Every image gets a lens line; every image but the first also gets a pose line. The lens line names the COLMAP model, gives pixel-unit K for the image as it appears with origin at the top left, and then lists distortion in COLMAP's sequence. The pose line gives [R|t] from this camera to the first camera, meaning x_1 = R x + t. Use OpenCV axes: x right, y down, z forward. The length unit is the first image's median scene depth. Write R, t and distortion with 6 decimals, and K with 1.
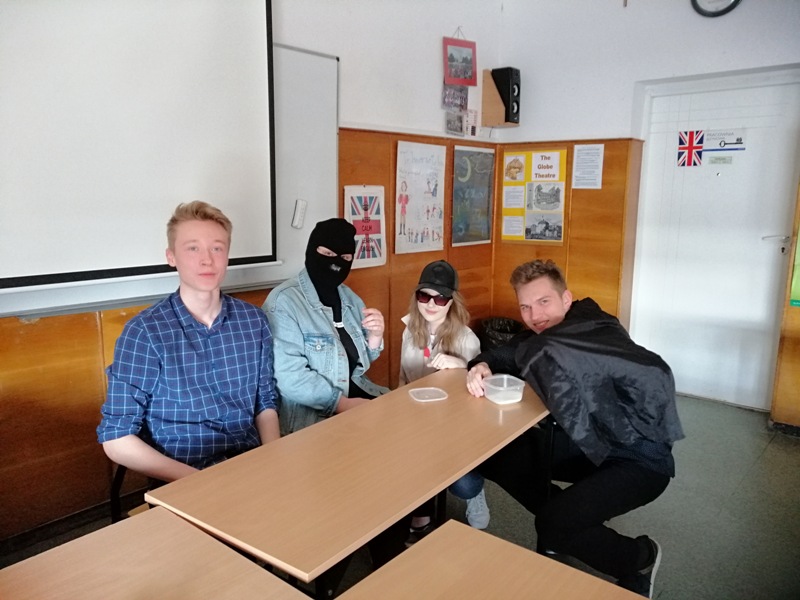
lens RADIAL K [[625.6, 0, 399.3], [0, 625.6, 294.1], [0, 0, 1]] dist [-0.005591, 0.040356]
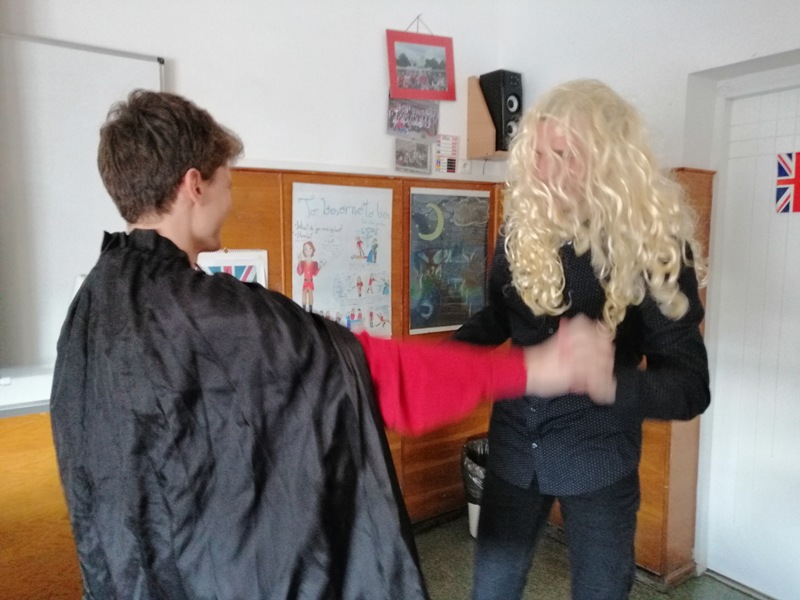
lens RADIAL K [[625.6, 0, 397.1], [0, 625.6, 299.3], [0, 0, 1]] dist [-0.005591, 0.040356]
pose [[0.969773, 0.018591, -0.243298, 0.246473], [-0.033781, 0.997721, -0.058410, -0.077905], [0.241658, 0.064863, 0.968191, 0.355437]]
